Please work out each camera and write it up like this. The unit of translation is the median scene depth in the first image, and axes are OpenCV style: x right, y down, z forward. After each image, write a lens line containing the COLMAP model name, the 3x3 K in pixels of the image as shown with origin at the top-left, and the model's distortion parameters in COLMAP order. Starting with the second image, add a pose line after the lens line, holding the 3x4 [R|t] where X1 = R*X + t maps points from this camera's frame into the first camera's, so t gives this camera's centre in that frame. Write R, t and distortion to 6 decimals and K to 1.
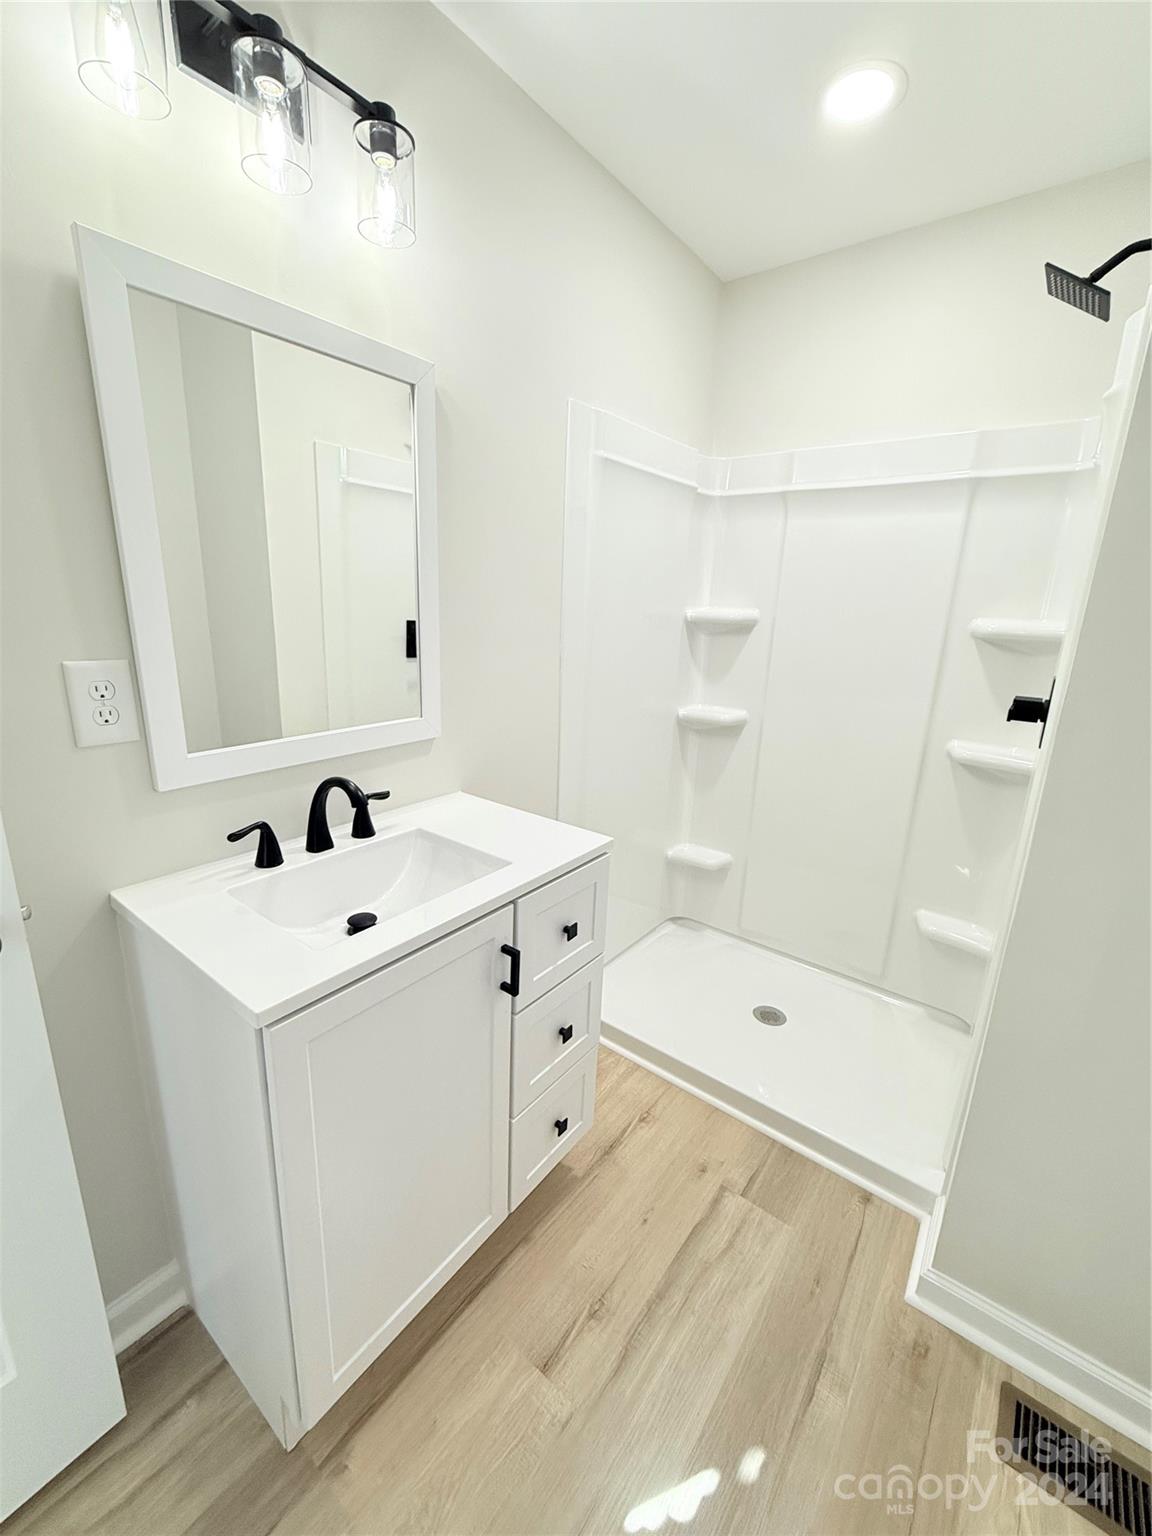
lens RADIAL K [[629.8, 0, 581.5], [0, 629.8, 768.9], [0, 0, 1]] dist [0.000064, 0.000502]
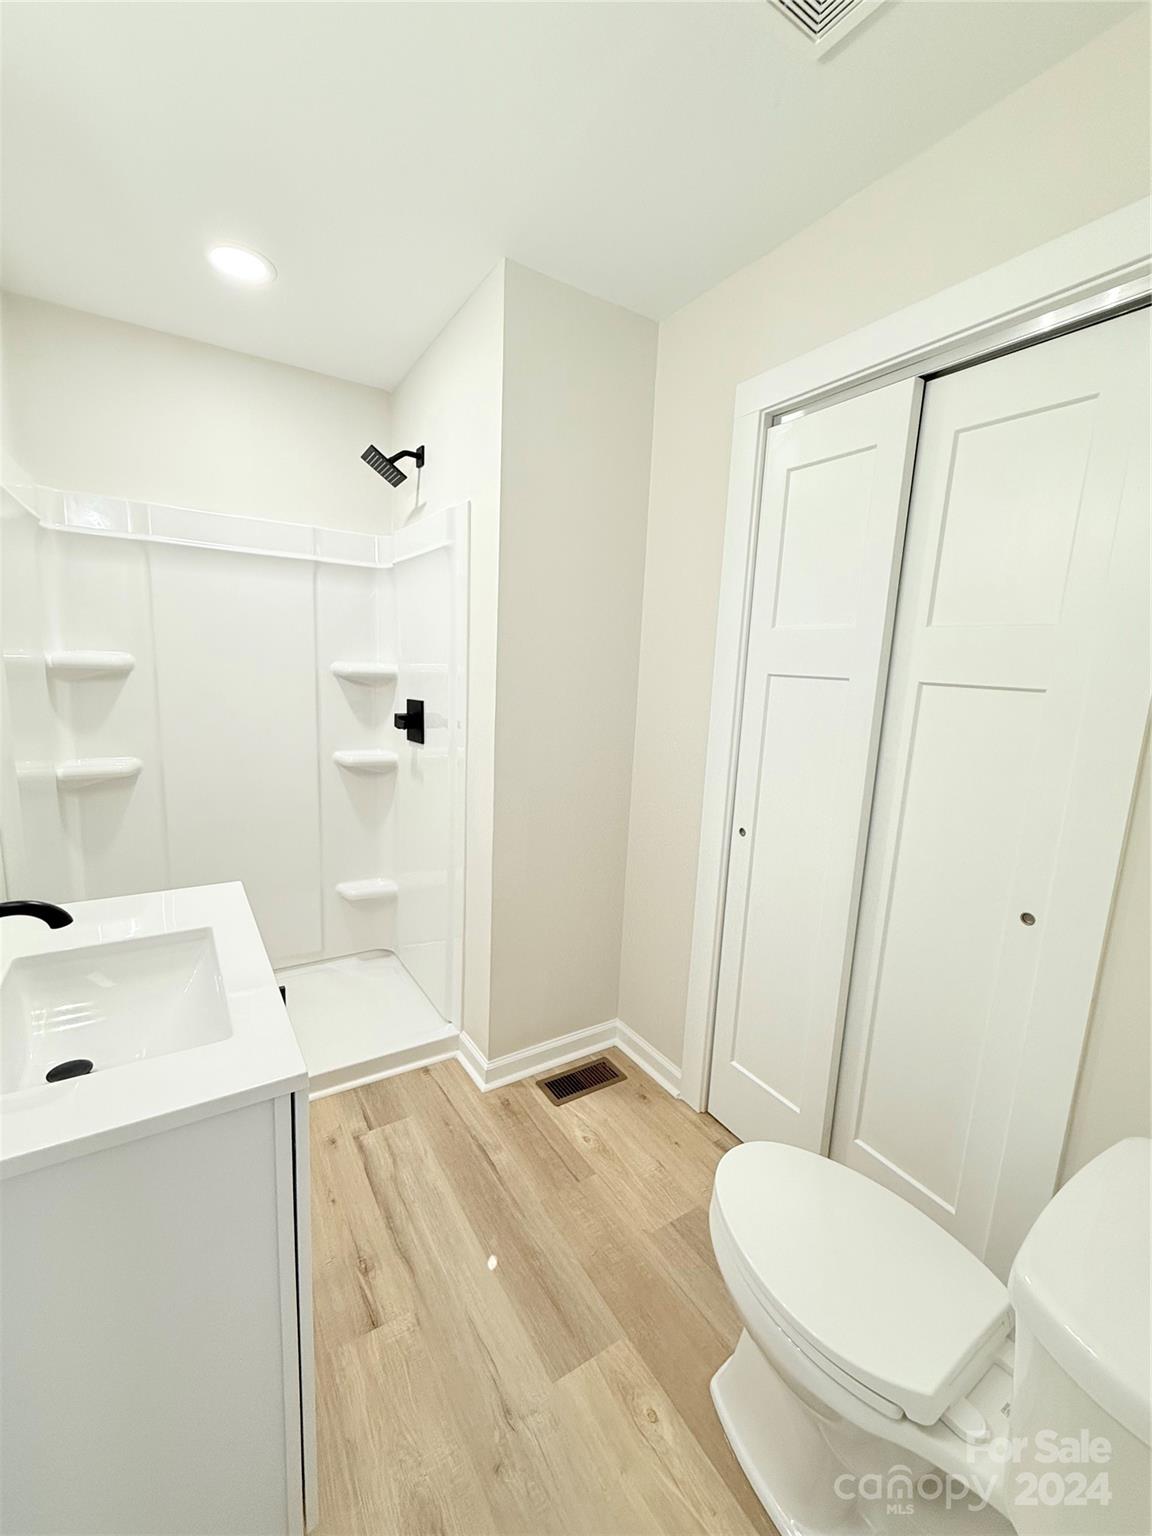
lens RADIAL K [[629.8, 0, 567.5], [0, 629.8, 767.1], [0, 0, 1]] dist [0.000064, 0.000502]
pose [[0.355005, -0.173995, 0.918530, -0.636142], [0.214236, 0.971522, 0.101232, -0.057733], [-0.909986, 0.160844, 0.382171, 0.063907]]
